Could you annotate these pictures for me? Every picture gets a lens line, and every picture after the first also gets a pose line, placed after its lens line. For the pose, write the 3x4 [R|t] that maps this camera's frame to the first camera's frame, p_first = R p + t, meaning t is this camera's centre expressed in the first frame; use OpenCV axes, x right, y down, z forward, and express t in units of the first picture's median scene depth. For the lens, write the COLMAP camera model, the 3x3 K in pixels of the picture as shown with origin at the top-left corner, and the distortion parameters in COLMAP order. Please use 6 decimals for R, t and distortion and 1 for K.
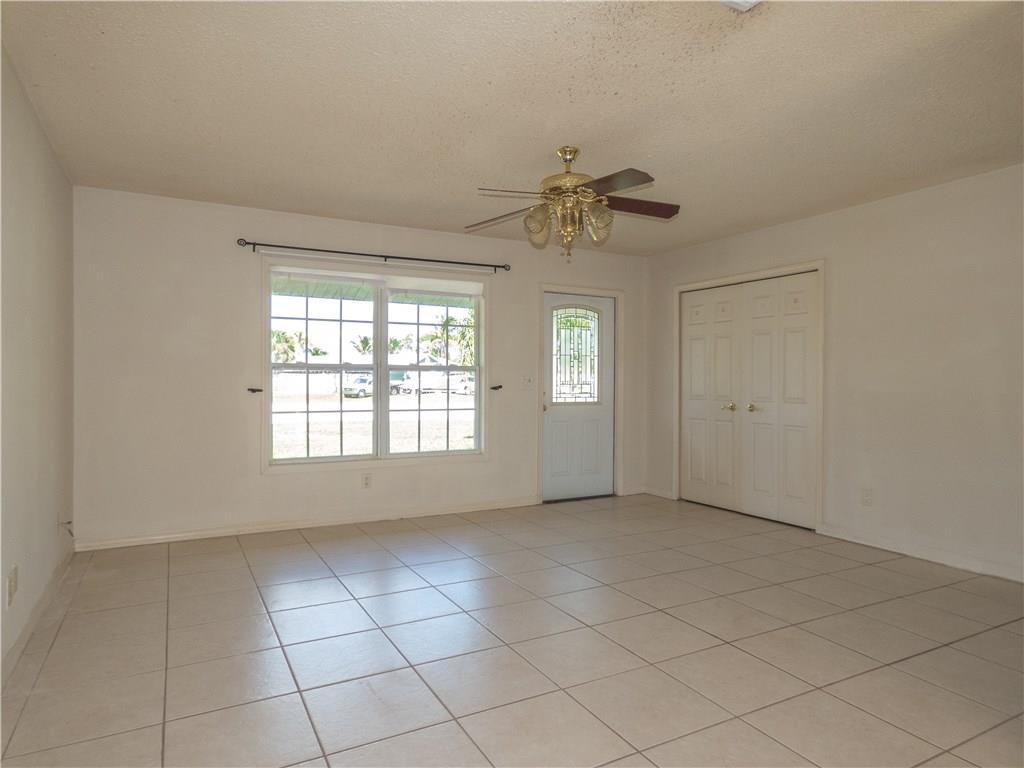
lens RADIAL K [[617.6, 0, 512.0], [0, 617.6, 384.0], [0, 0, 1]] dist [-0.048521, 0.038925]
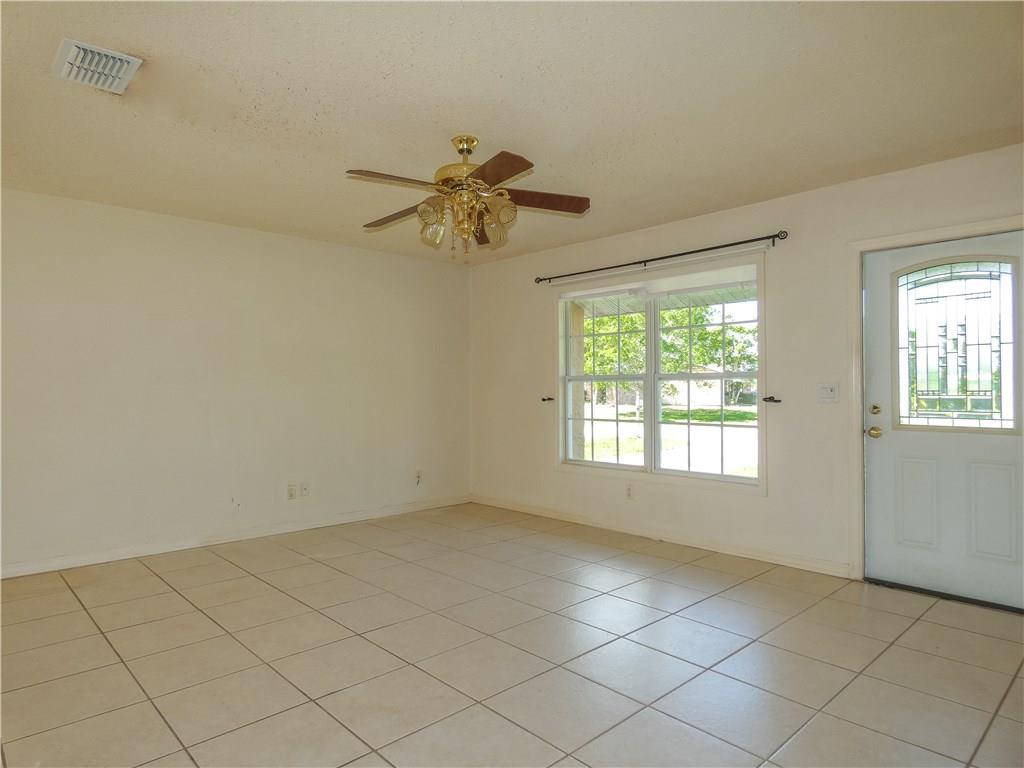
lens RADIAL K [[617.6, 0, 512.0], [0, 617.6, 384.0], [0, 0, 1]] dist [-0.048521, 0.038925]
pose [[0.257669, -0.013014, -0.966146, 0.644525], [-0.002122, 0.999899, -0.014034, -0.002041], [0.966231, 0.005666, 0.257616, 0.536435]]
